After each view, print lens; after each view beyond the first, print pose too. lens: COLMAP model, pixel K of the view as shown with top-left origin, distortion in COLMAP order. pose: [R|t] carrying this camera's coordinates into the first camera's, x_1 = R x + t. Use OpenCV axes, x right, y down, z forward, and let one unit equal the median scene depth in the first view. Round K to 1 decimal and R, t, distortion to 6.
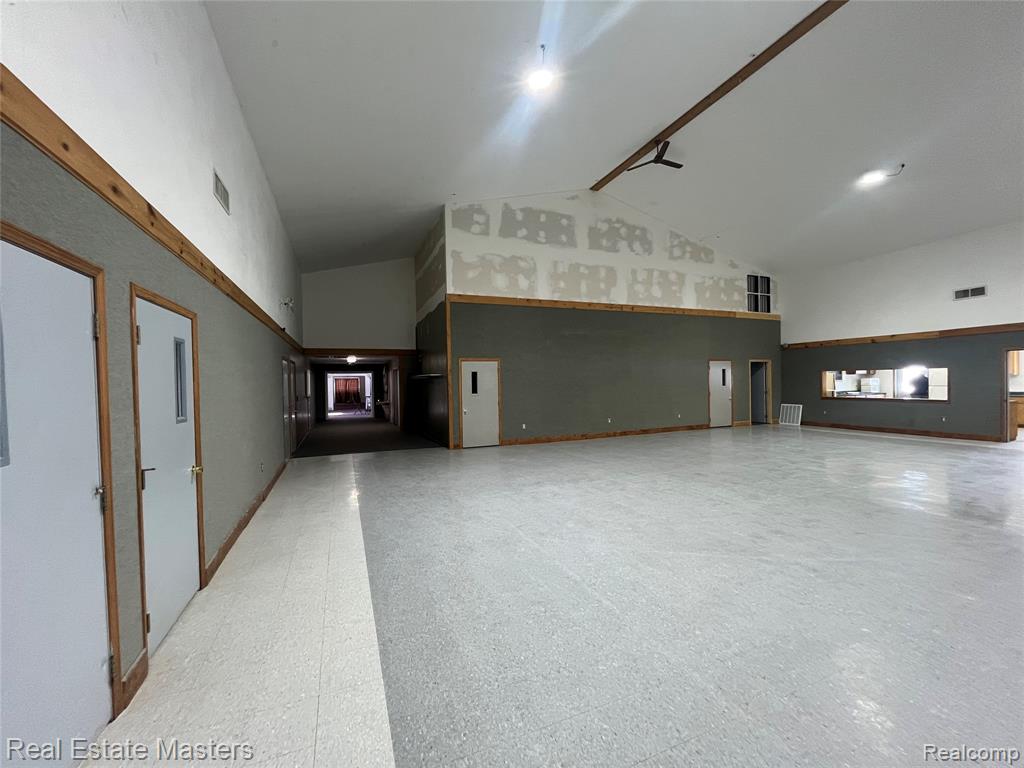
lens RADIAL K [[410.2, 0, 510.6], [0, 410.2, 384.8], [0, 0, 1]] dist [0.001343, 0.000880]
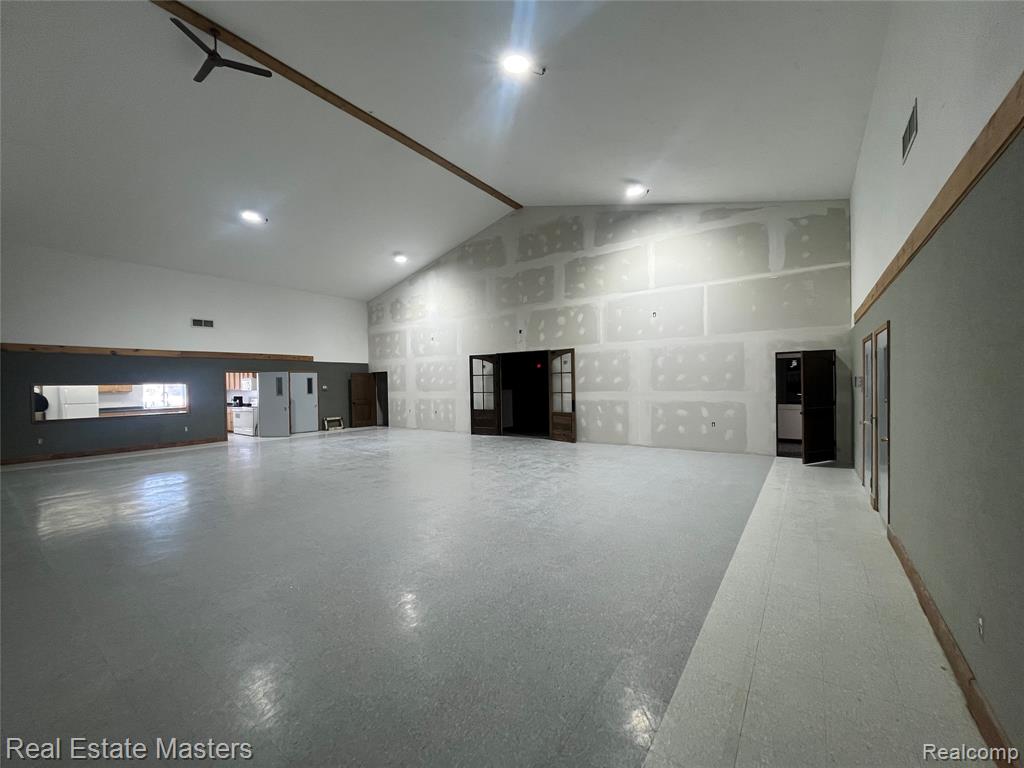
lens RADIAL K [[410.2, 0, 510.7], [0, 410.2, 388.5], [0, 0, 1]] dist [0.001343, 0.000880]
pose [[-0.512550, 0.013443, 0.858552, -0.413099], [0.035180, 0.999367, 0.005354, -0.003764], [-0.857937, 0.032948, -0.512698, 0.879693]]
